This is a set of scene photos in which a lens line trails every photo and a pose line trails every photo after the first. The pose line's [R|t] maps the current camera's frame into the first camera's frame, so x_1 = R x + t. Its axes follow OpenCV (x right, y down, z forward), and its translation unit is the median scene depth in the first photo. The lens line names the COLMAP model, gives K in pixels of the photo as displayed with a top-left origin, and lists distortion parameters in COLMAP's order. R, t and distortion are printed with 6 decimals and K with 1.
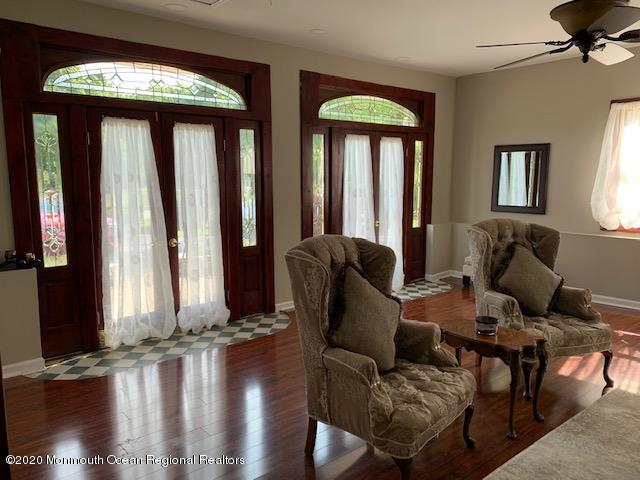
lens RADIAL K [[483.2, 0, 315.1], [0, 483.2, 236.1], [0, 0, 1]] dist [0.045105, -0.068830]
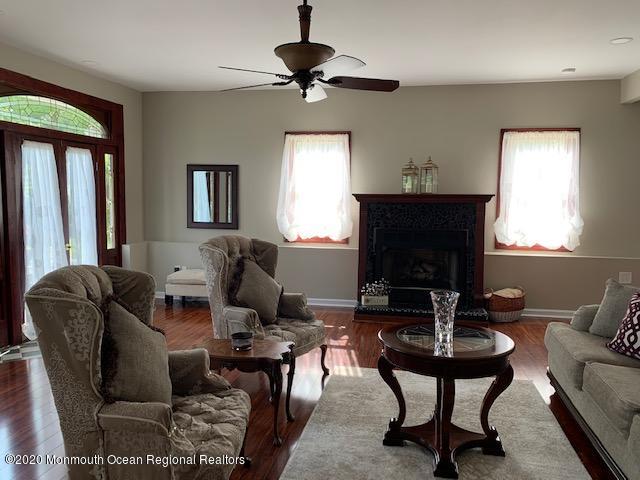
lens RADIAL K [[483.2, 0, 319.0], [0, 483.2, 235.8], [0, 0, 1]] dist [0.045105, -0.068830]
pose [[0.769968, -0.042513, 0.636665, -0.139584], [0.064457, 0.997856, -0.011322, -0.012704], [-0.634819, 0.049755, 0.771058, 0.089874]]
